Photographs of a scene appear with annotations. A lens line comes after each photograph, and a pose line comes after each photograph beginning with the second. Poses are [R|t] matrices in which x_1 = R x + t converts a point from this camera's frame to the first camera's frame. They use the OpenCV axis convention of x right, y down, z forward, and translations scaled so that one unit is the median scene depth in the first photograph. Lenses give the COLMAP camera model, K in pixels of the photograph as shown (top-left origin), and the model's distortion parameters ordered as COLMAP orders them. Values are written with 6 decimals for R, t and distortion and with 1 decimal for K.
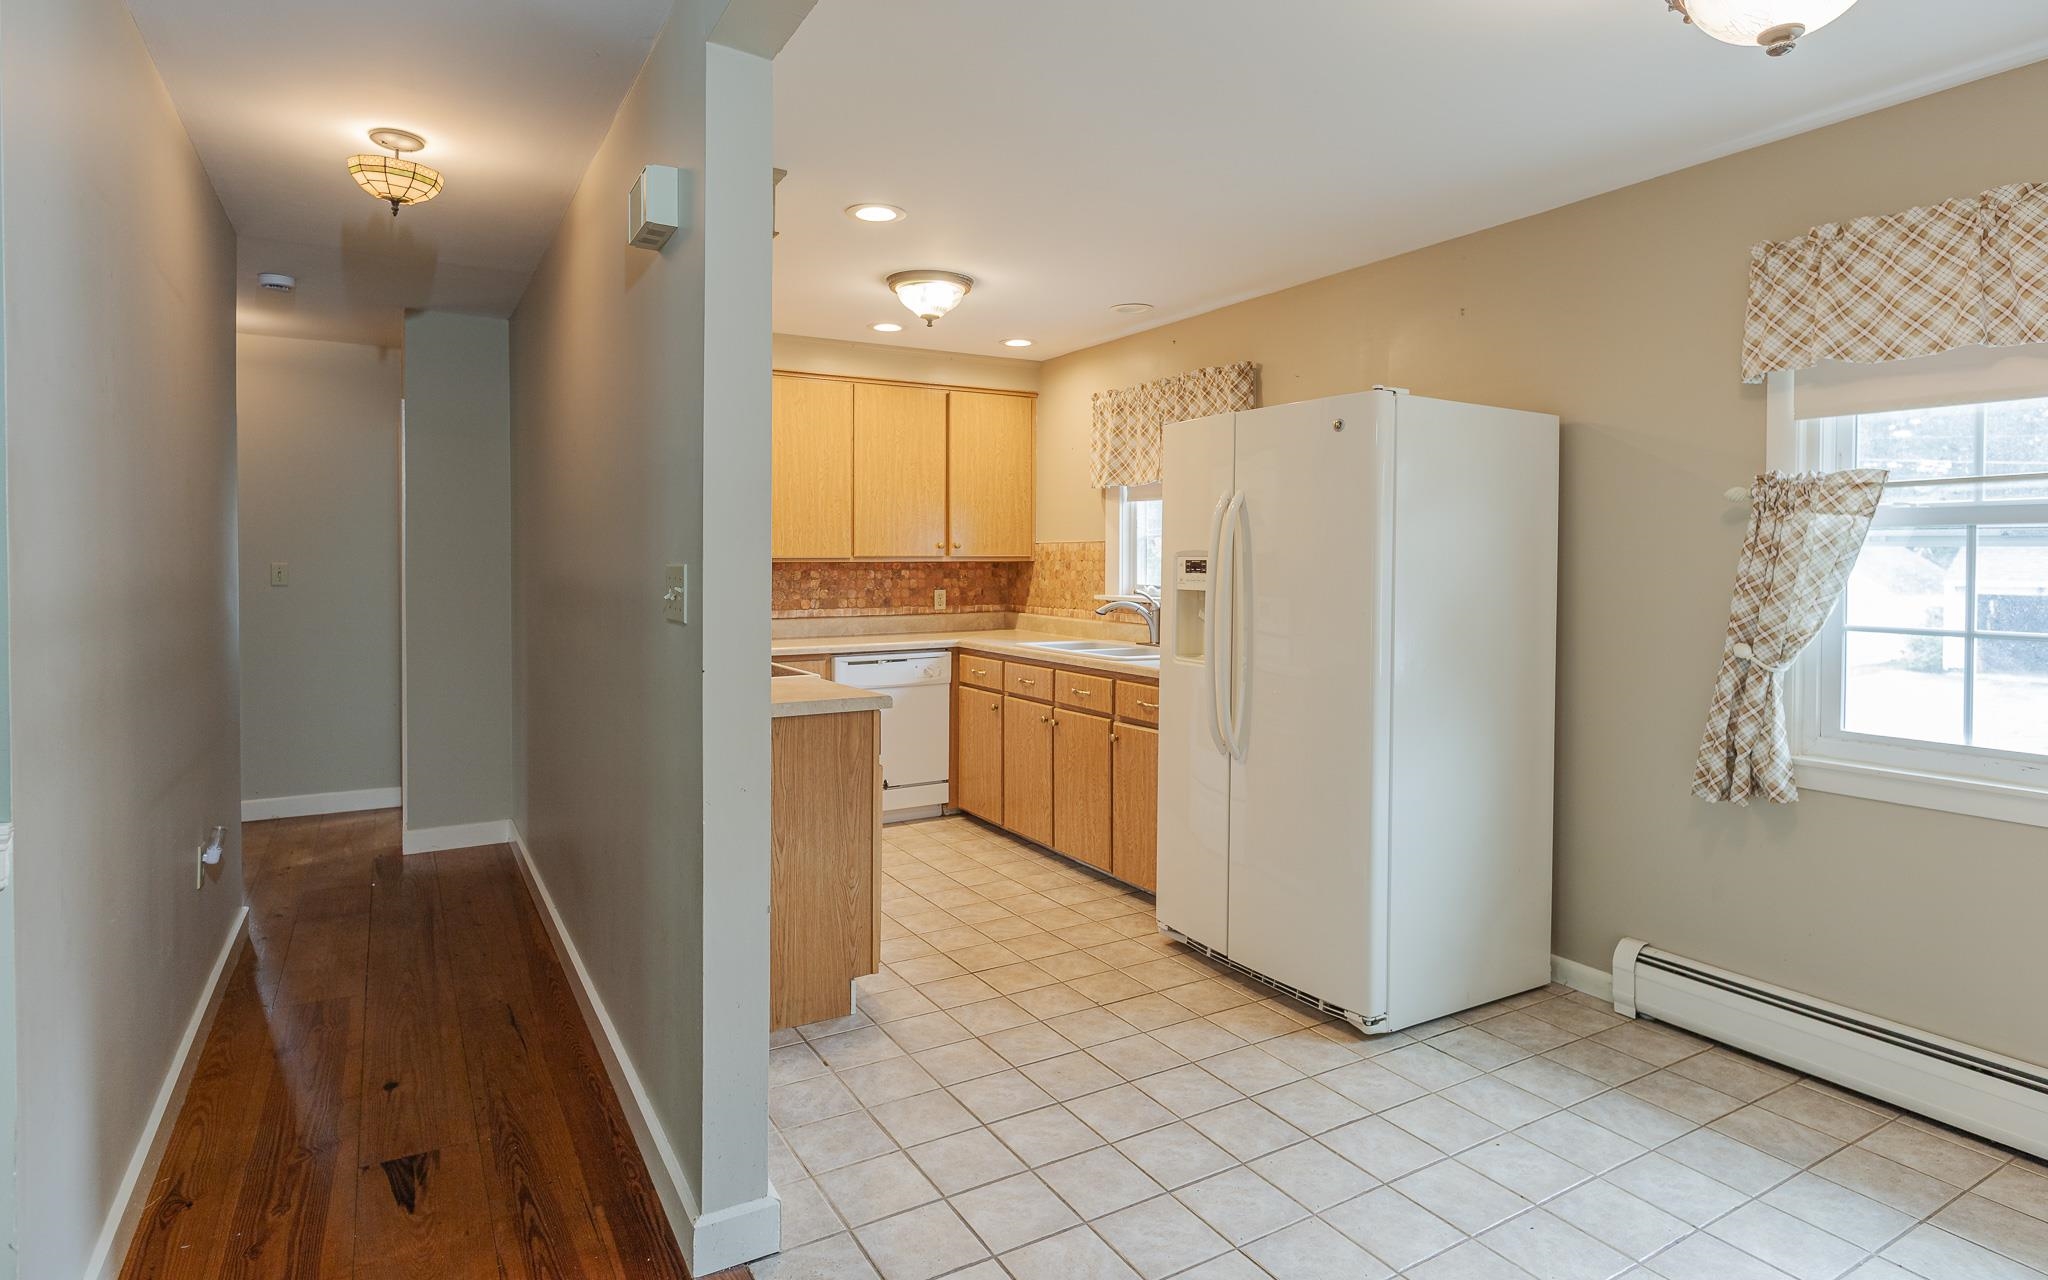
lens RADIAL K [[1090.2, 0, 1019.5], [0, 1090.2, 577.3], [0, 0, 1]] dist [-0.001636, -0.000840]
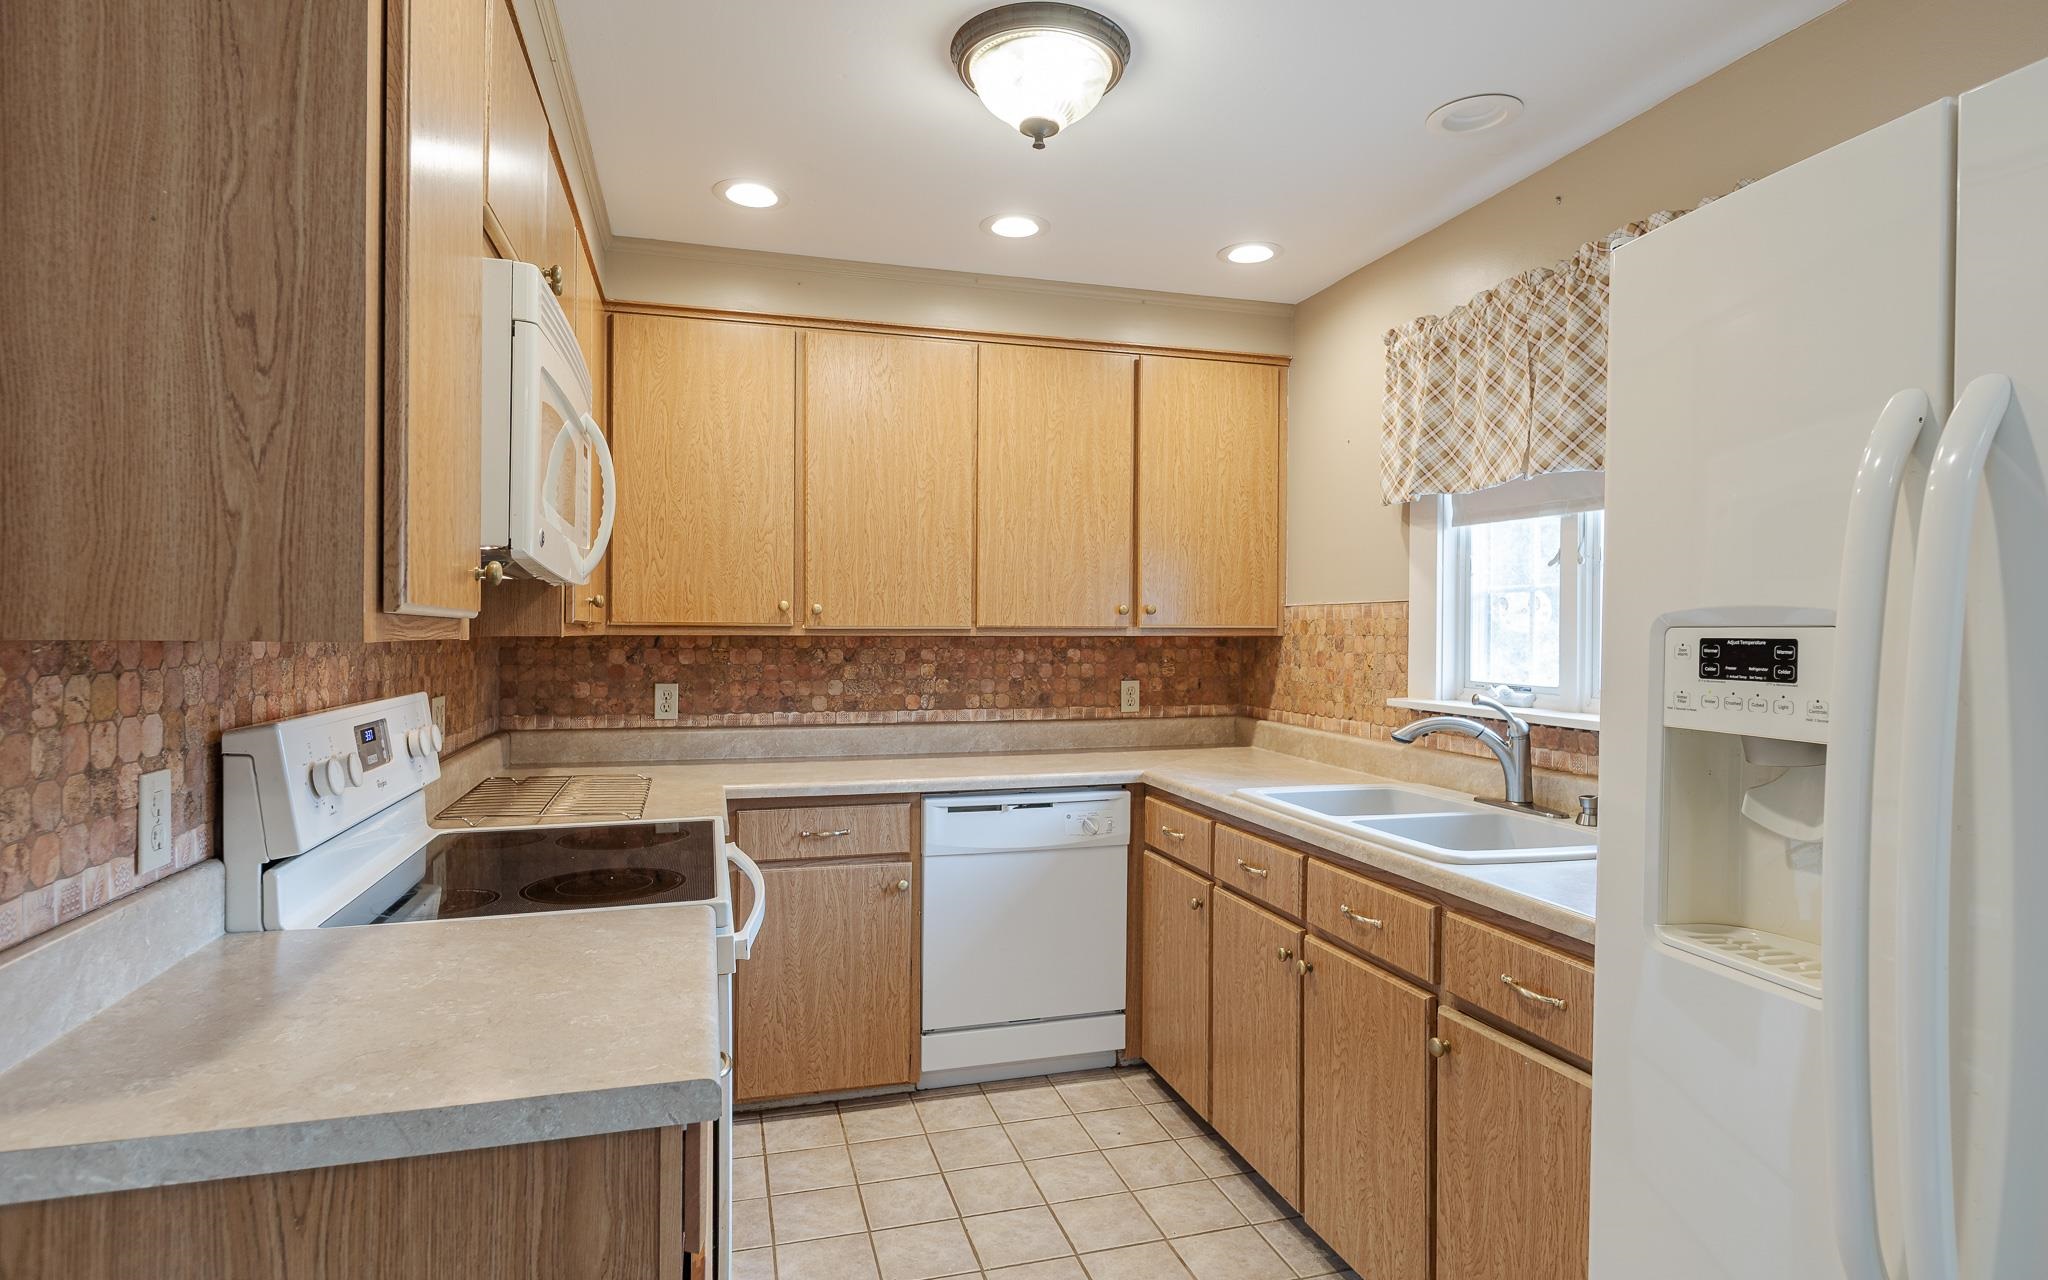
lens RADIAL K [[1089.1, 0, 1055.3], [0, 1089.1, 639.3], [0, 0, 1]] dist [0.000071, 0.000189]
pose [[0.976254, 0.005823, -0.216550, 0.023710], [-0.007954, 0.999928, -0.008971, -0.007237], [0.216482, 0.010480, 0.976230, 0.424861]]
